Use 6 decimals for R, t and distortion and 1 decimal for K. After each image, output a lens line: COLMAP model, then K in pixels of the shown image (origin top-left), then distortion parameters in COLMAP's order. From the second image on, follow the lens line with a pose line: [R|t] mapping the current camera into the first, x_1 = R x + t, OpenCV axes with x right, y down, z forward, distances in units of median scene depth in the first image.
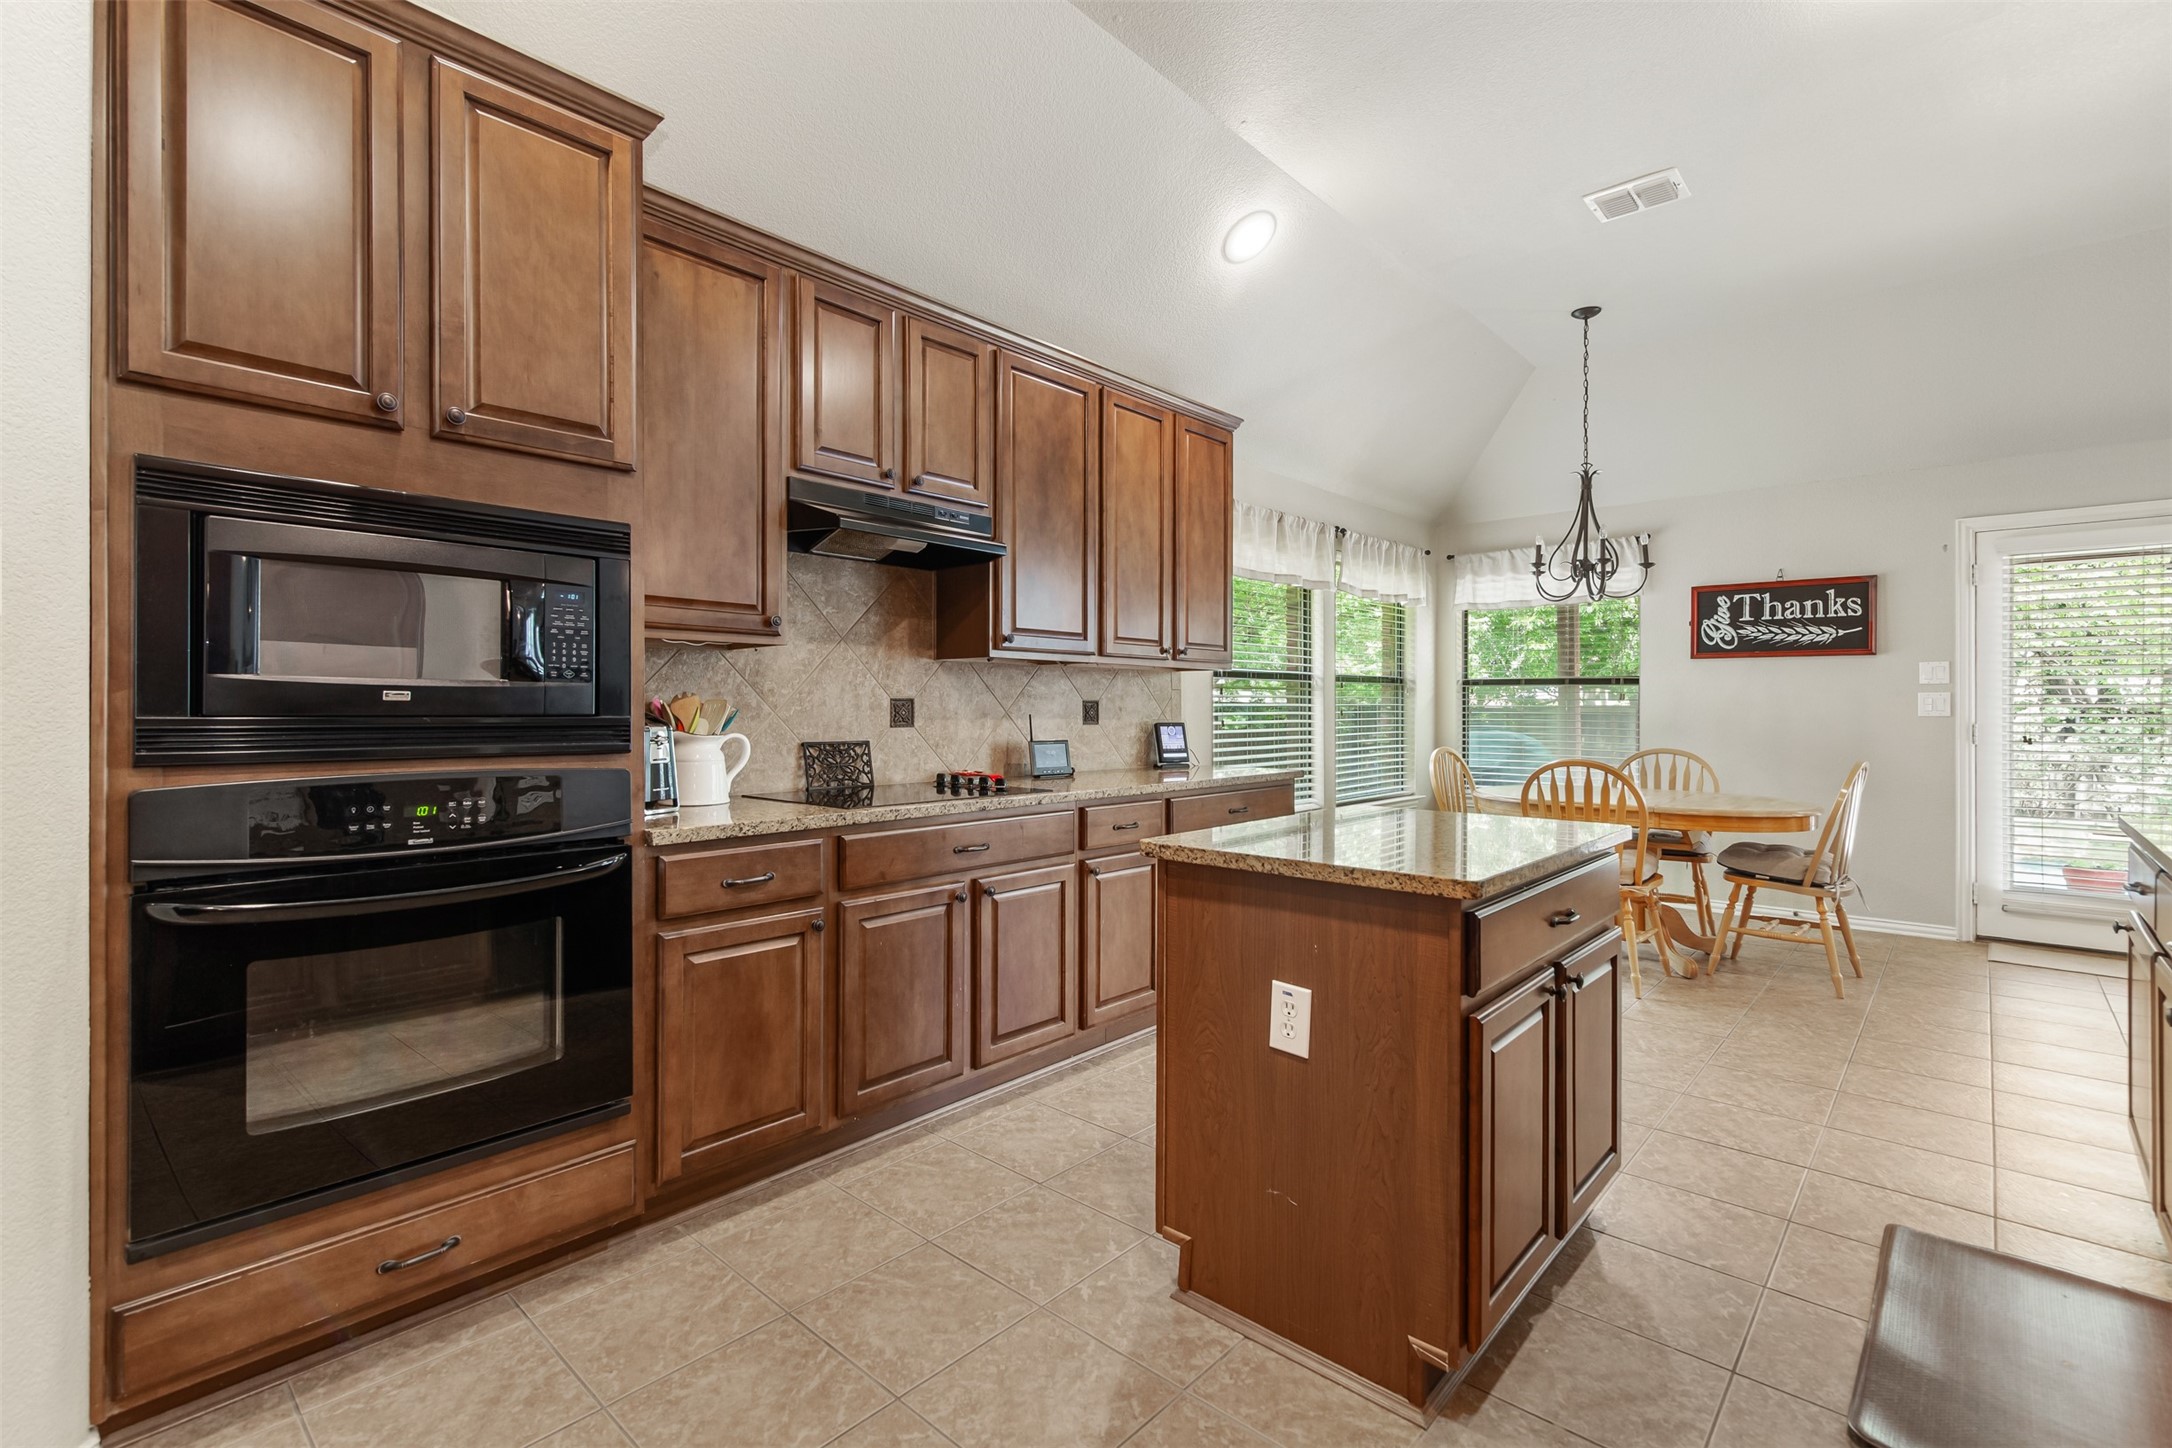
lens RADIAL K [[986.8, 0, 1088.7], [0, 986.8, 706.8], [0, 0, 1]] dist [-0.000093, -0.000128]
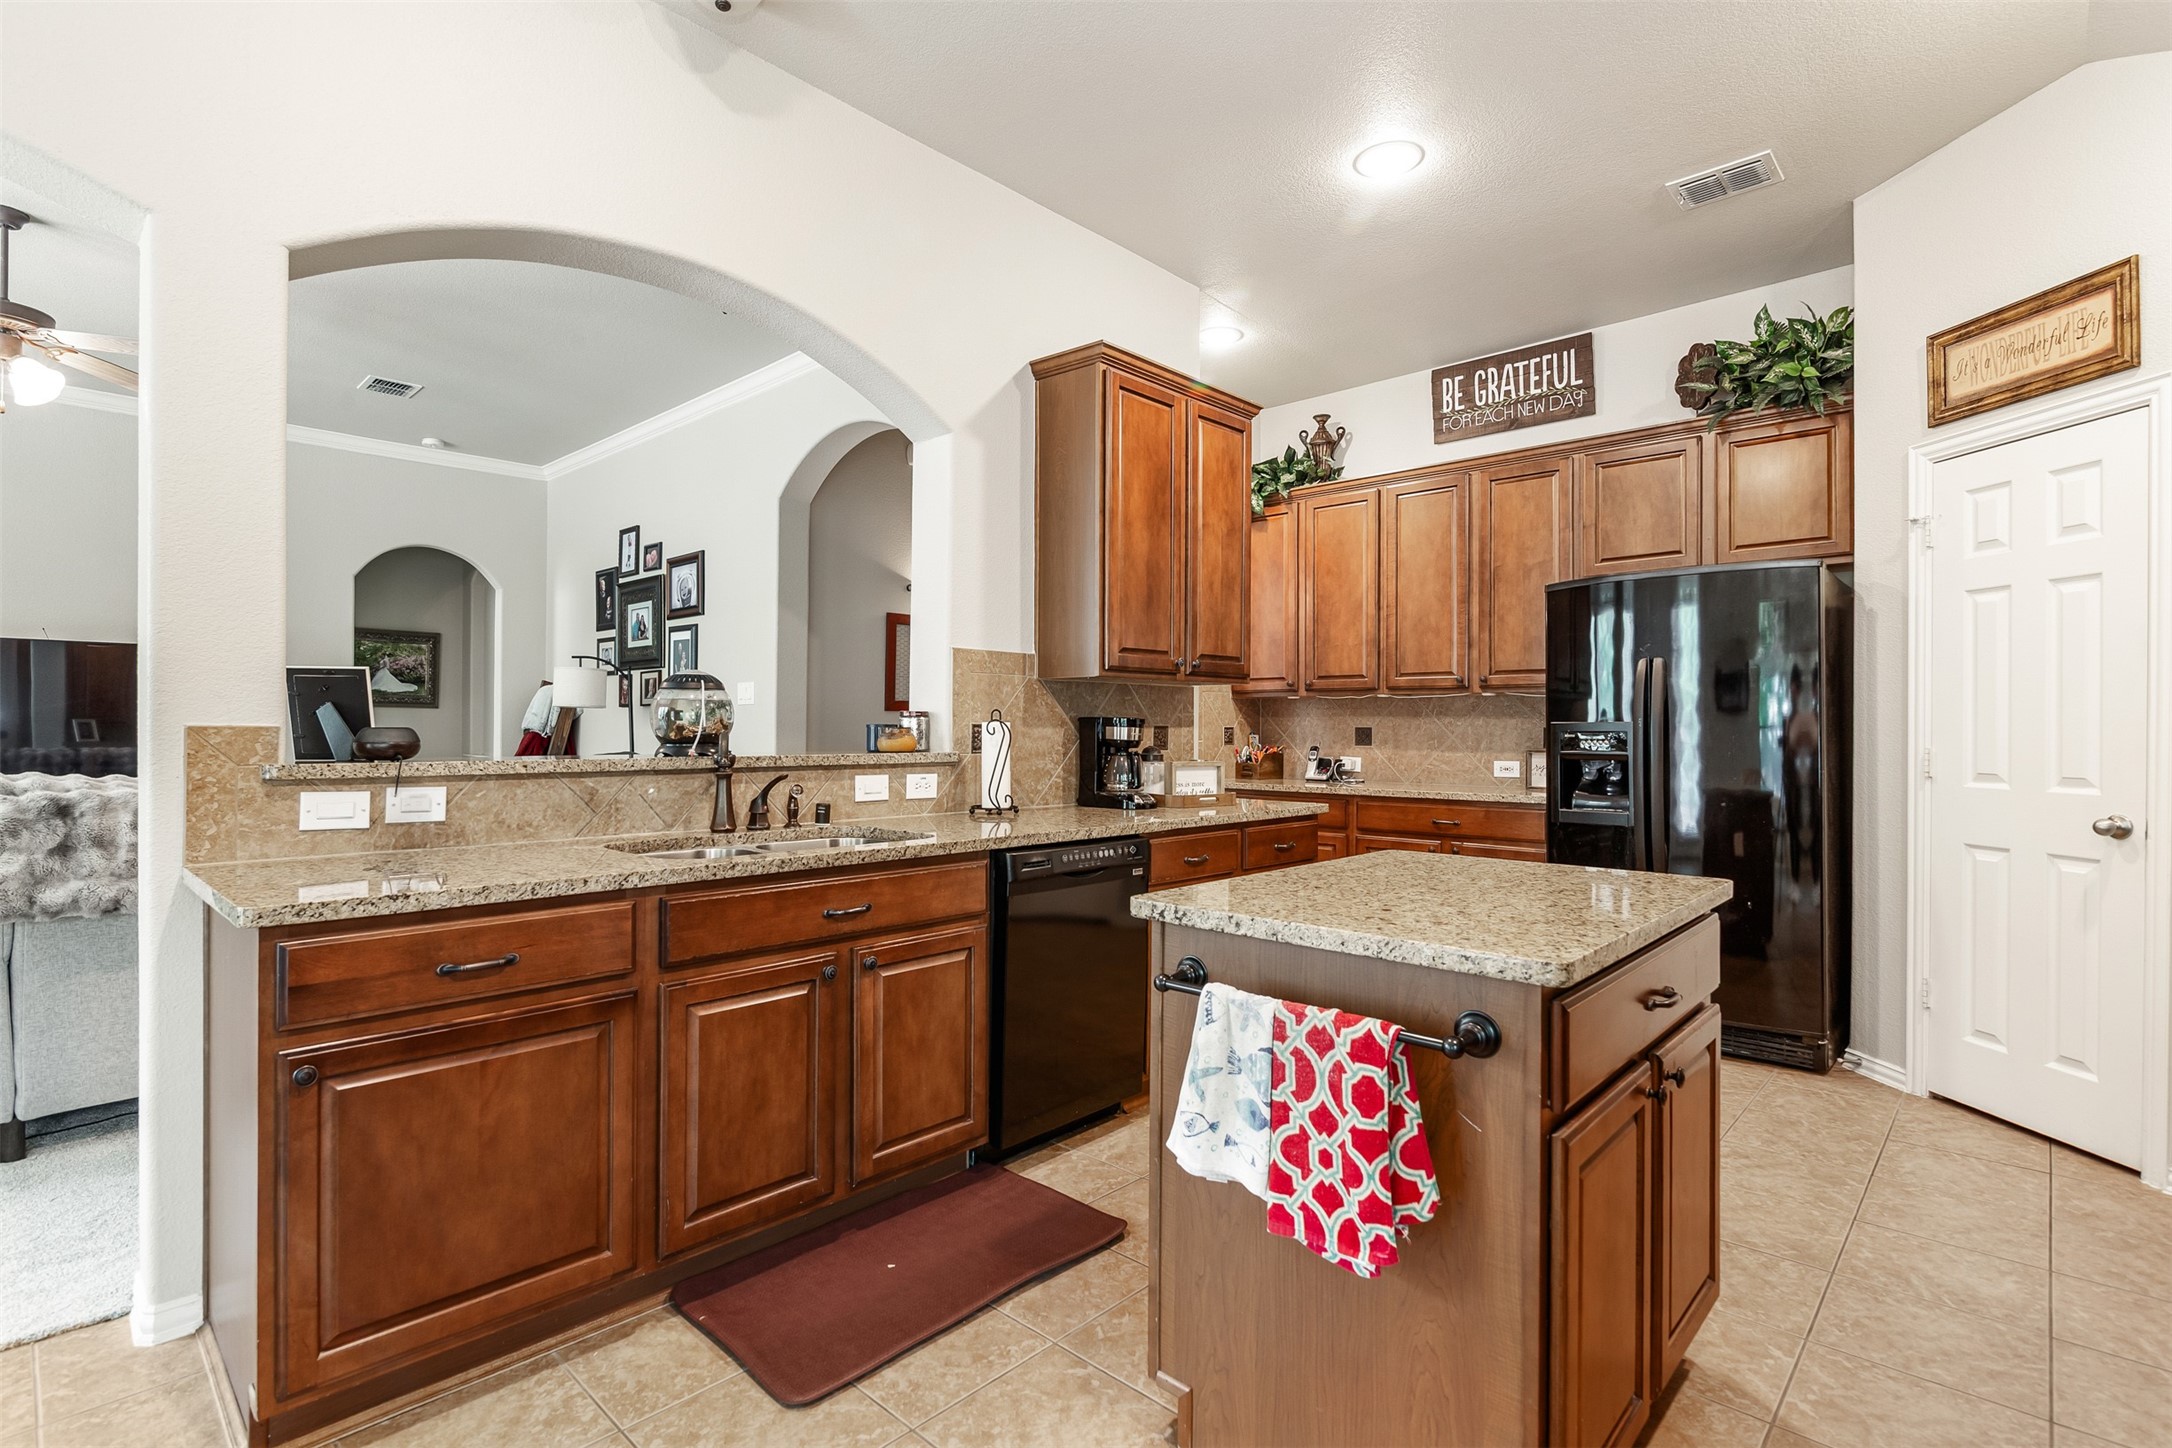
lens RADIAL K [[1026.5, 0, 1080.2], [0, 1026.5, 726.8], [0, 0, 1]] dist [0.002240, 0.000286]
pose [[-0.999787, -0.007013, 0.019396, 0.350459], [-0.007009, 0.999975, 0.000309, -0.003195], [-0.019398, 0.000173, -0.999812, 1.075891]]
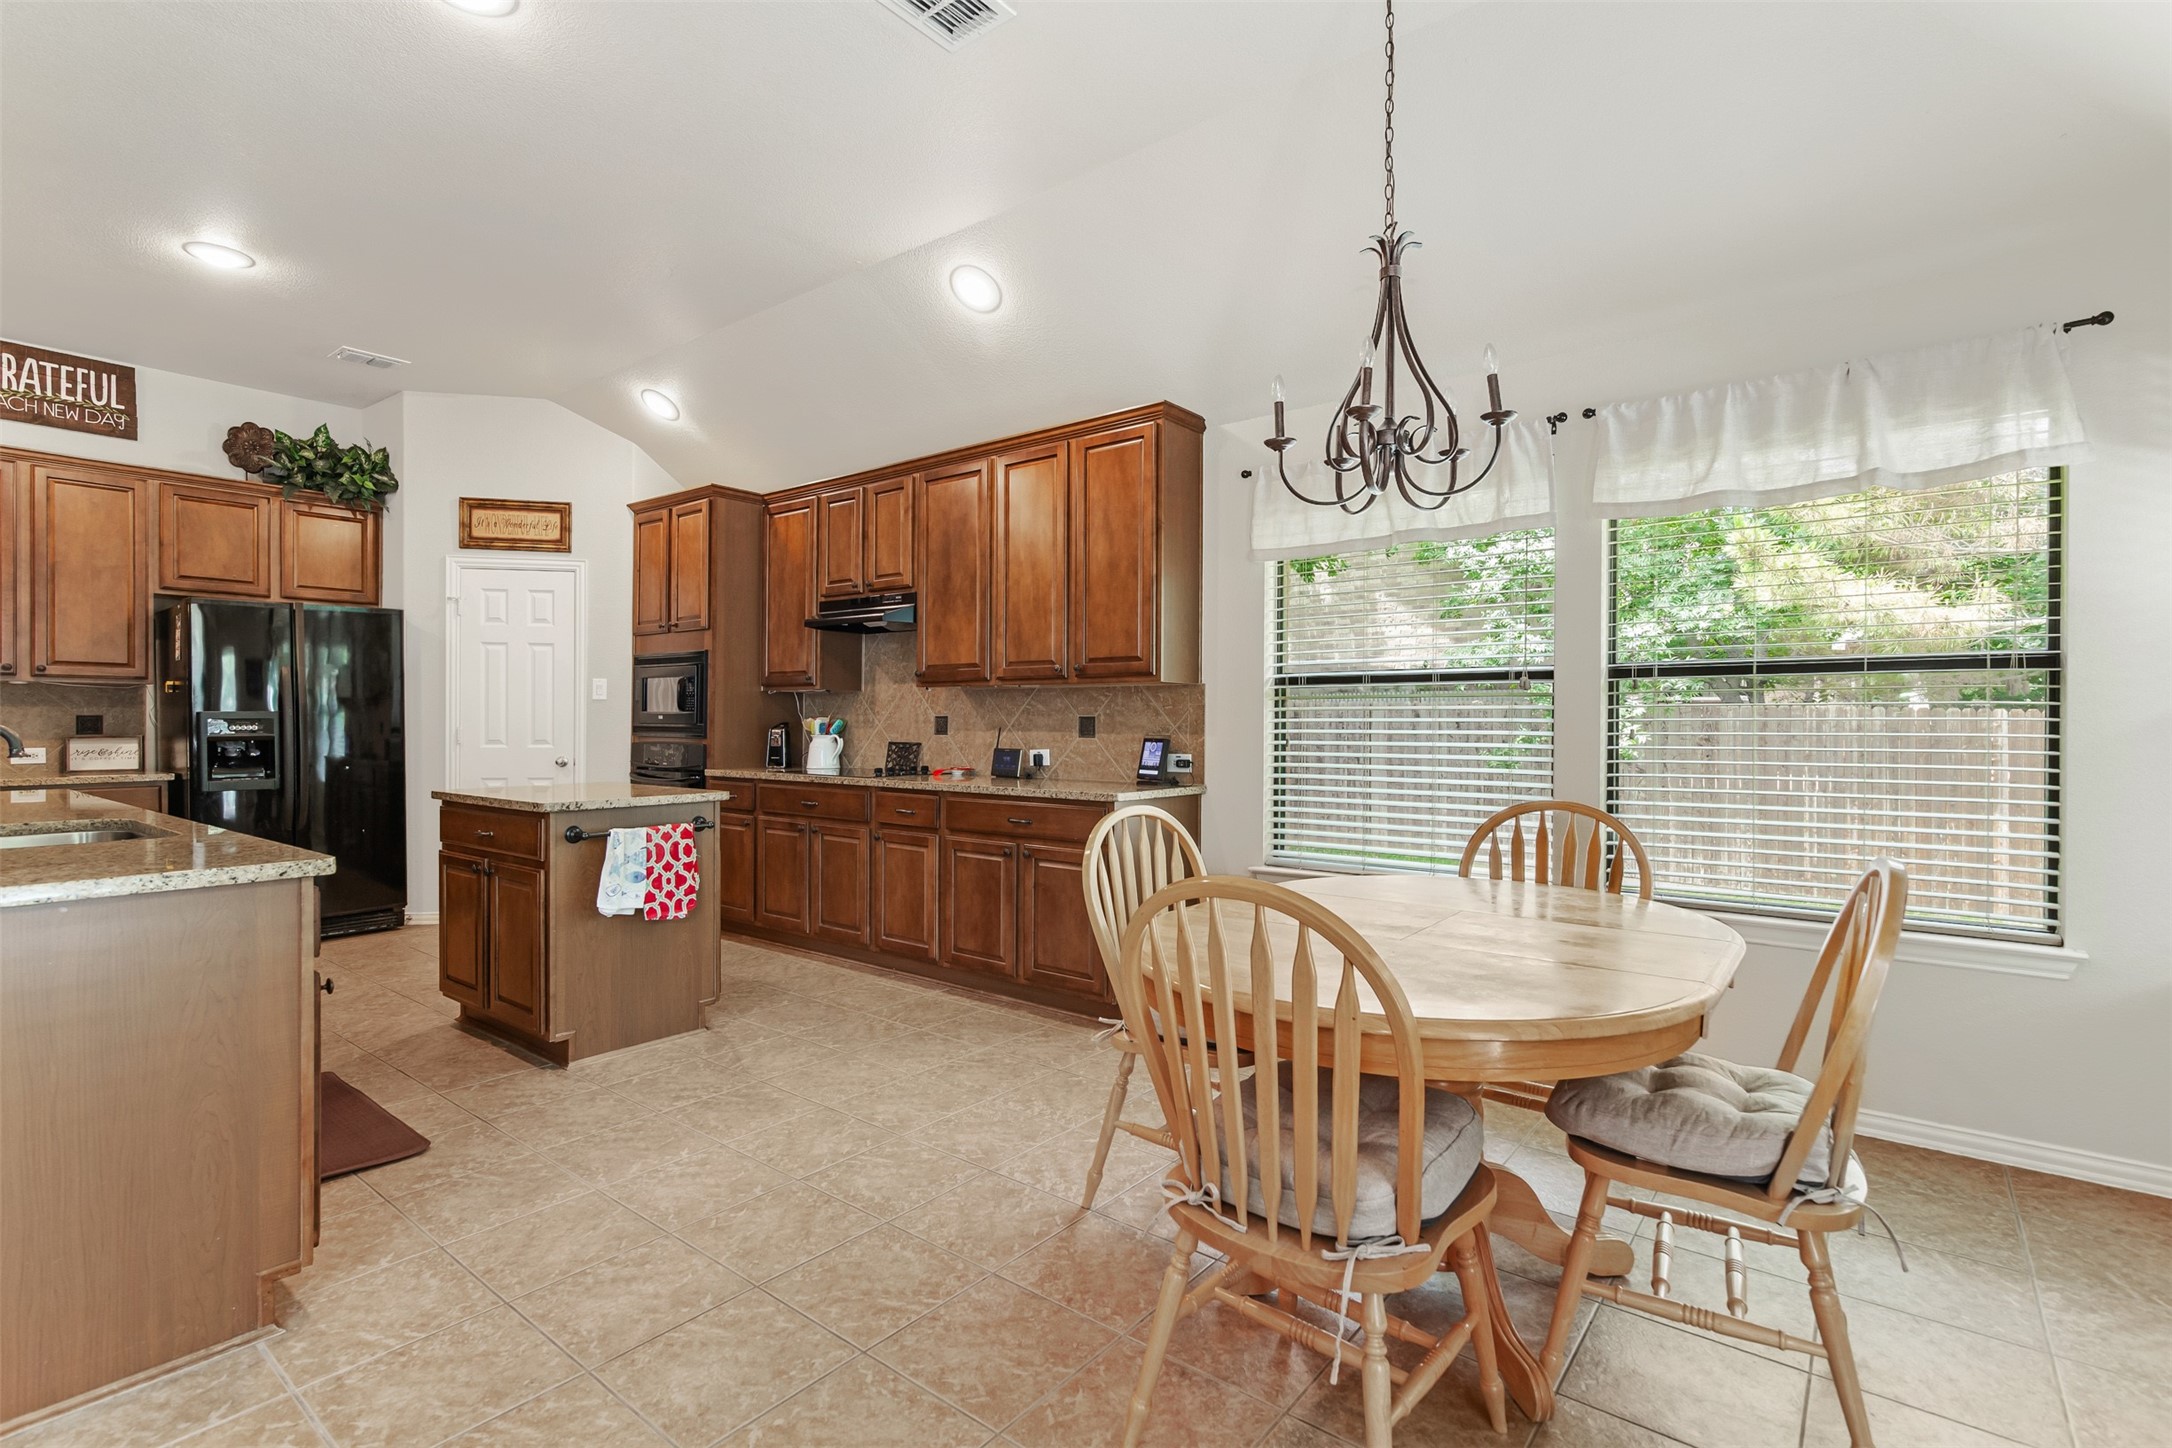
lens RADIAL K [[1006.6, 0, 1086.0], [0, 1006.6, 724.0], [0, 0, 1]] dist [-0.004785, -0.000238]
pose [[0.065587, 0.002346, -0.997844, 1.261757], [-0.001601, 0.999996, 0.002246, 0.000246], [0.997846, 0.001450, 0.065591, 1.035695]]
